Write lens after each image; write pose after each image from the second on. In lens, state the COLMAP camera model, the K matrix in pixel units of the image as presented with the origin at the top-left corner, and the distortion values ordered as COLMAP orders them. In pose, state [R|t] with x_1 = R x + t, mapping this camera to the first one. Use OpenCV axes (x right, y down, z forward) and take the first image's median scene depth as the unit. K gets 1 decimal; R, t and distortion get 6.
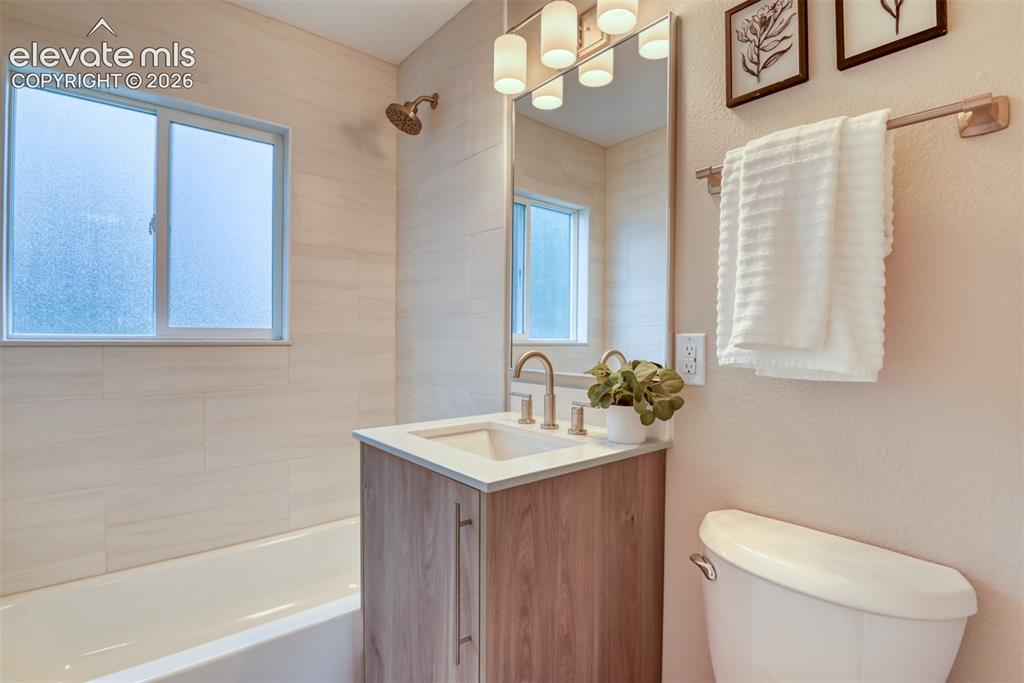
lens RADIAL K [[499.7, 0, 513.1], [0, 499.7, 338.5], [0, 0, 1]] dist [-0.024654, -0.004275]
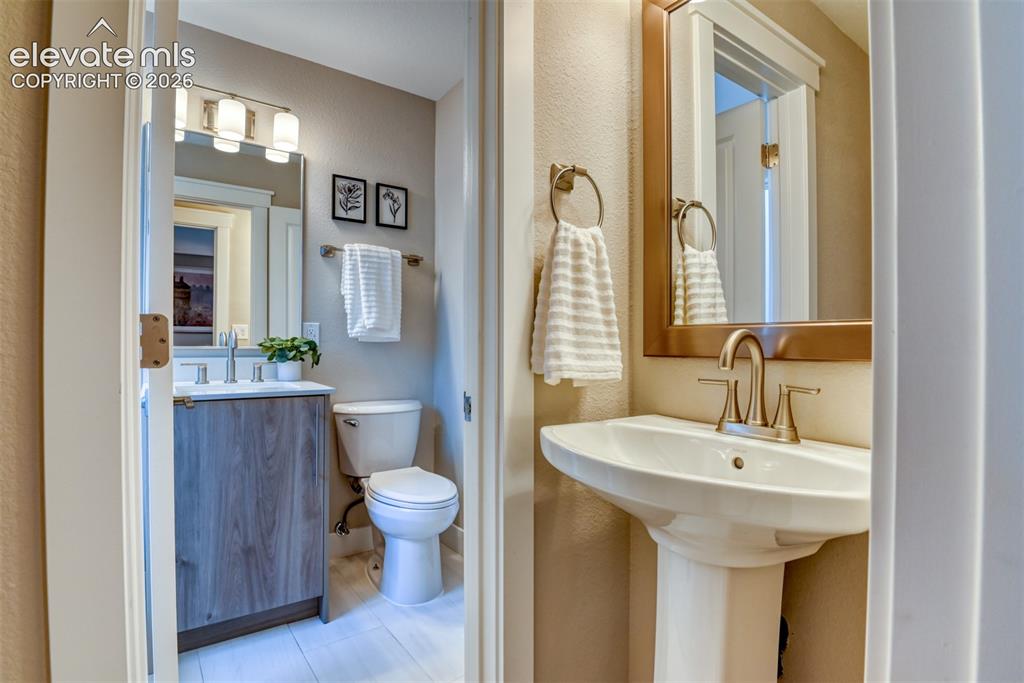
lens RADIAL K [[499.7, 0, 512.7], [0, 499.7, 339.0], [0, 0, 1]] dist [-0.024654, -0.004275]
pose [[0.063884, -0.004025, 0.997949, -1.940271], [-0.003564, 0.999985, 0.004261, 0.052740], [-0.997951, -0.003829, 0.063868, 0.082741]]
